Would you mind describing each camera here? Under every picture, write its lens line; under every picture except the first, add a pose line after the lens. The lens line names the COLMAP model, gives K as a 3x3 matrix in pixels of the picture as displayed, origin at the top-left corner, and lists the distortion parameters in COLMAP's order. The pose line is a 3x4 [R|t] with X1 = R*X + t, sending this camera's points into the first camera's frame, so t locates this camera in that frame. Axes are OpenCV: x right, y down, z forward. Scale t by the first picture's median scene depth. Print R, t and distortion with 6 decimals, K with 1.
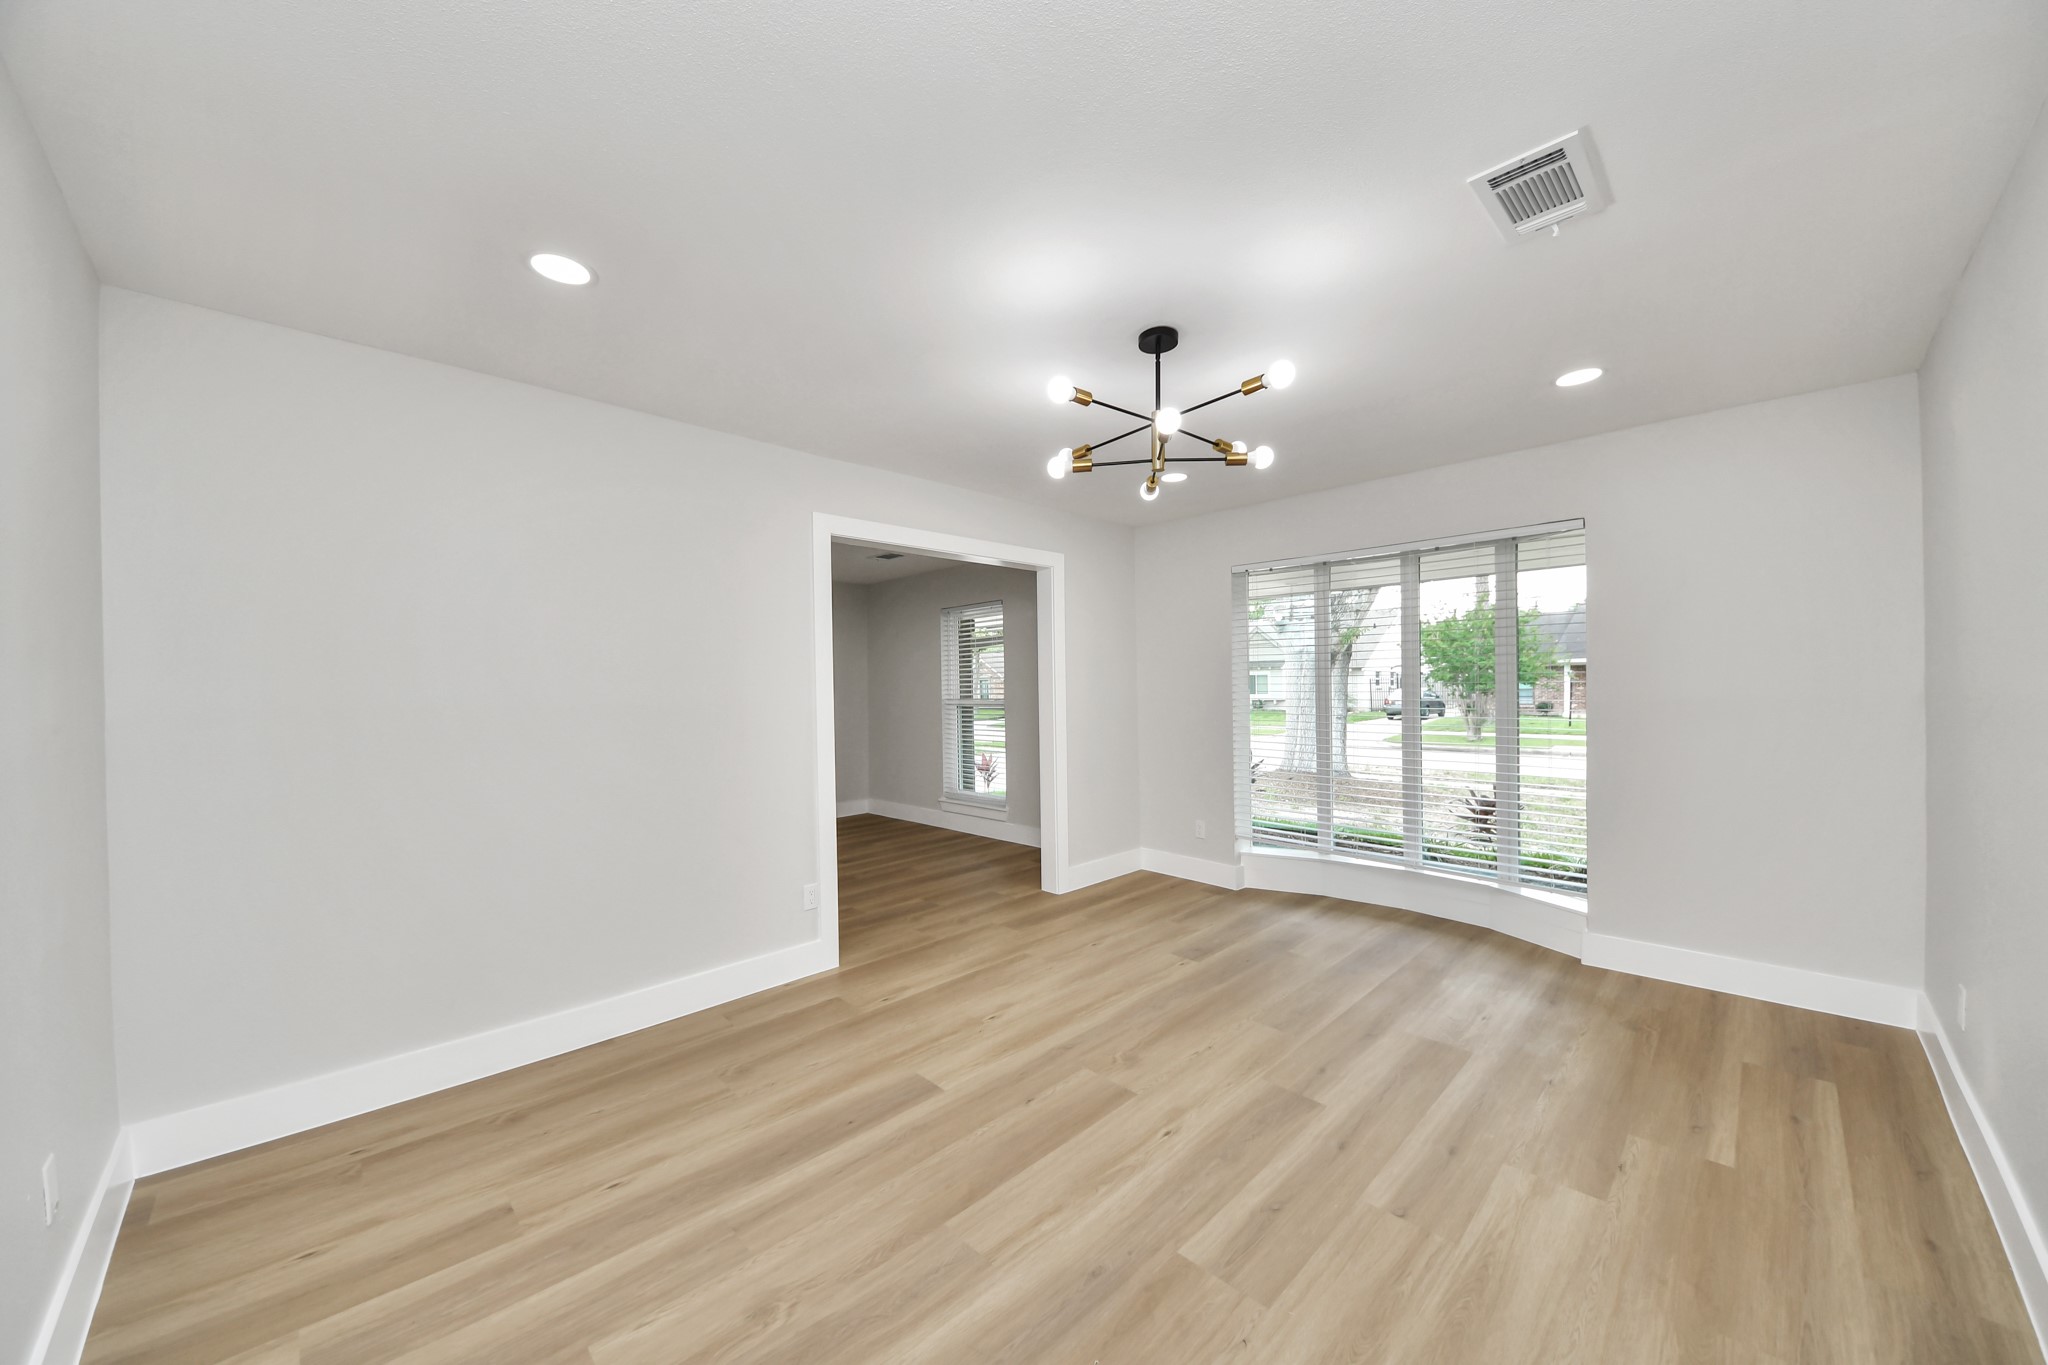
lens RADIAL K [[754.5, 0, 1025.7], [0, 754.5, 697.8], [0, 0, 1]] dist [0.038733, -0.027158]
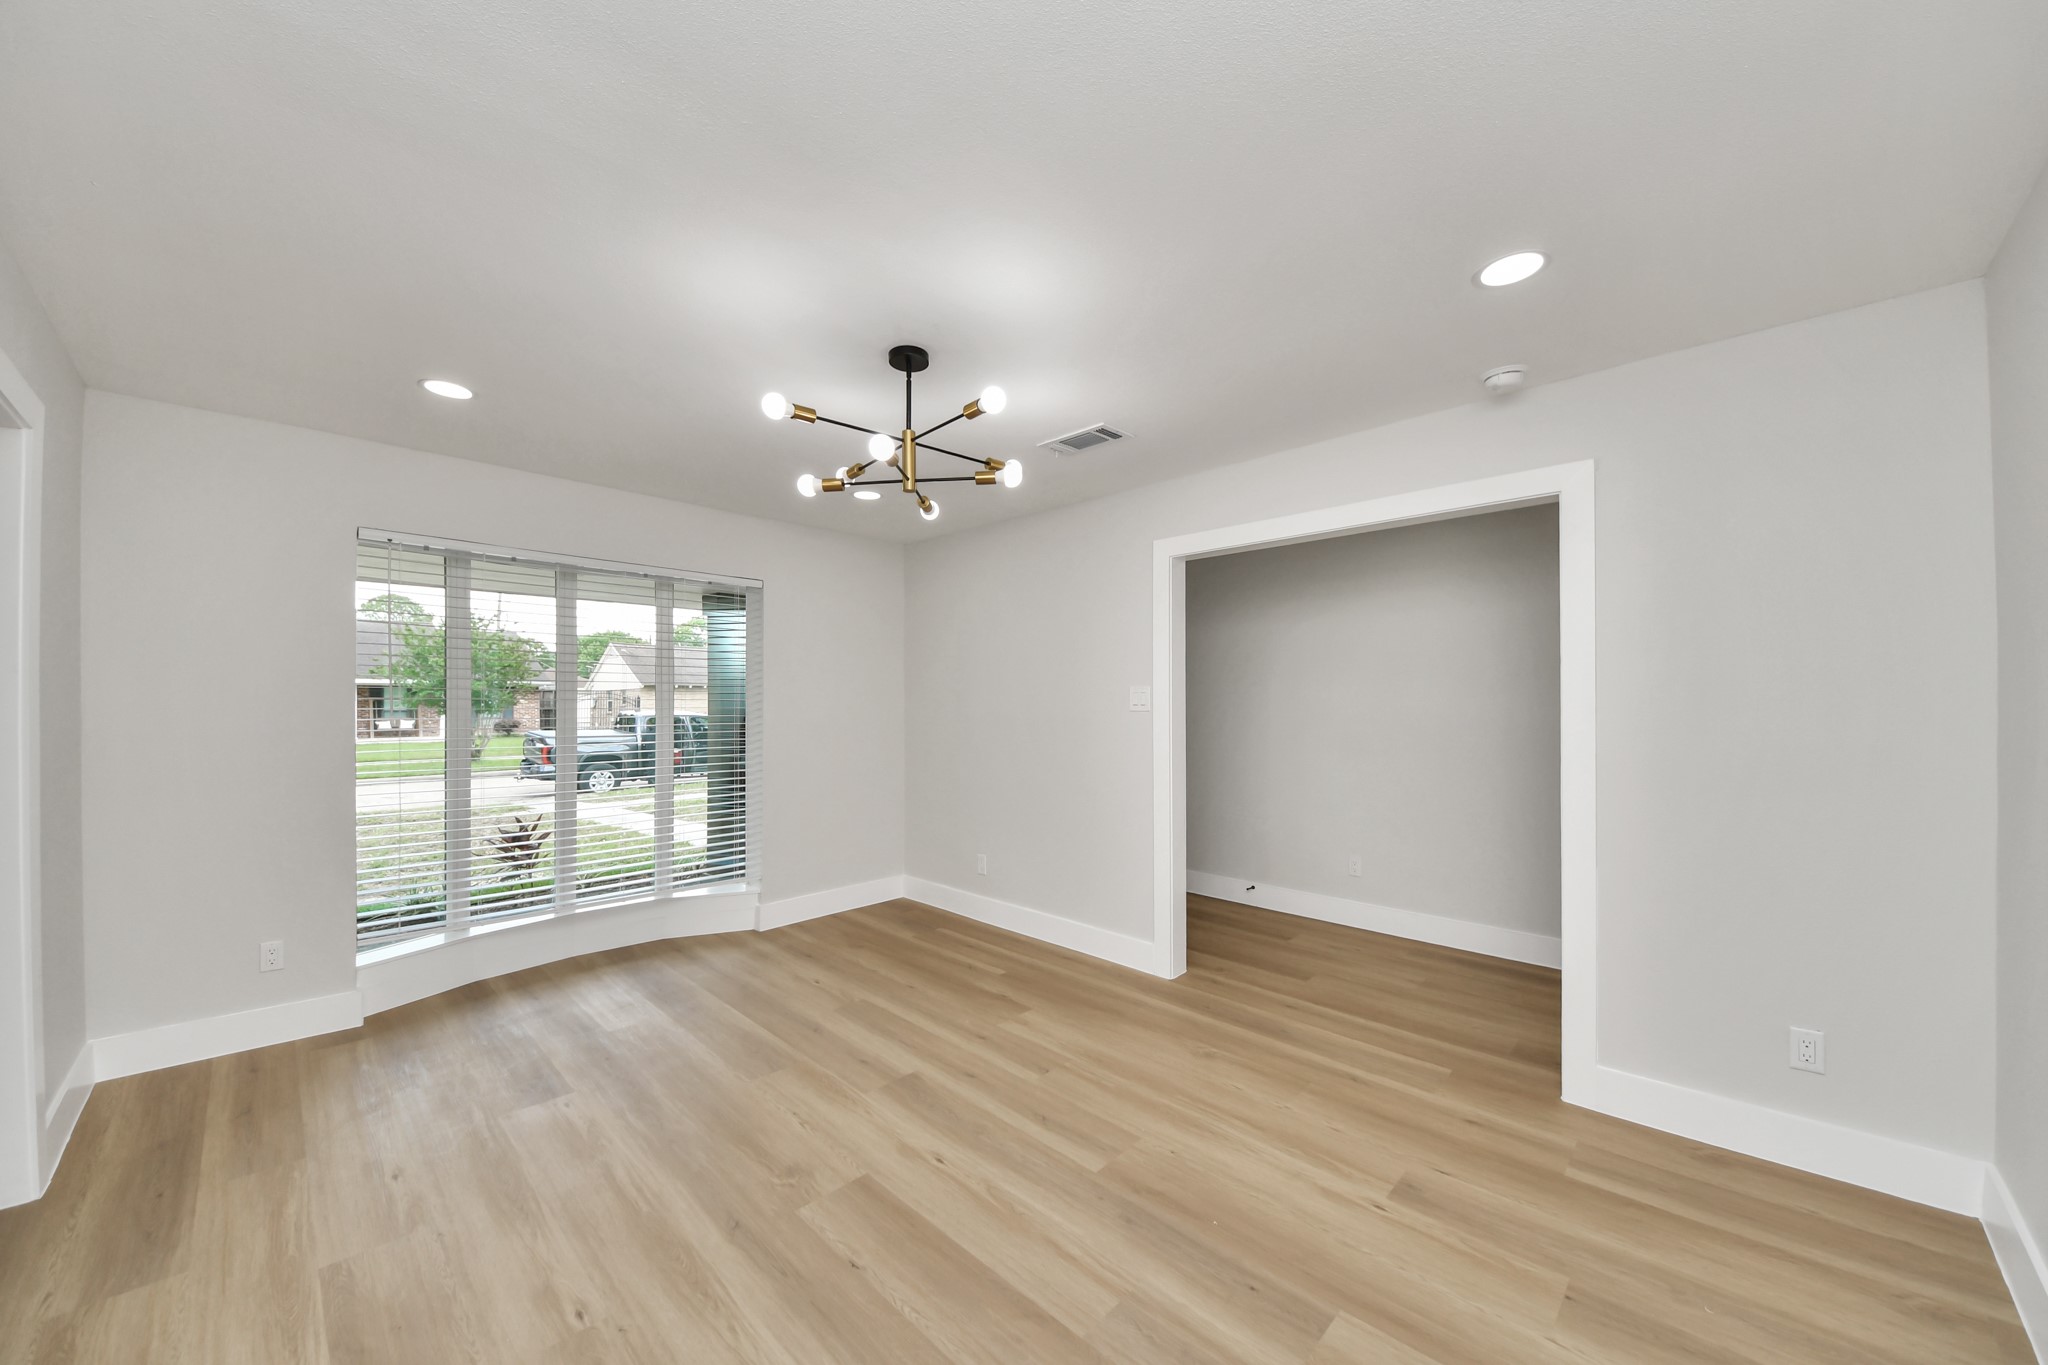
lens RADIAL K [[754.5, 0, 1025.7], [0, 754.5, 697.8], [0, 0, 1]] dist [0.038733, -0.027158]
pose [[-0.055408, 0.017504, 0.998310, -0.674493], [0.014701, 0.999752, -0.016713, -0.012672], [-0.998356, 0.013750, -0.055652, 0.762309]]
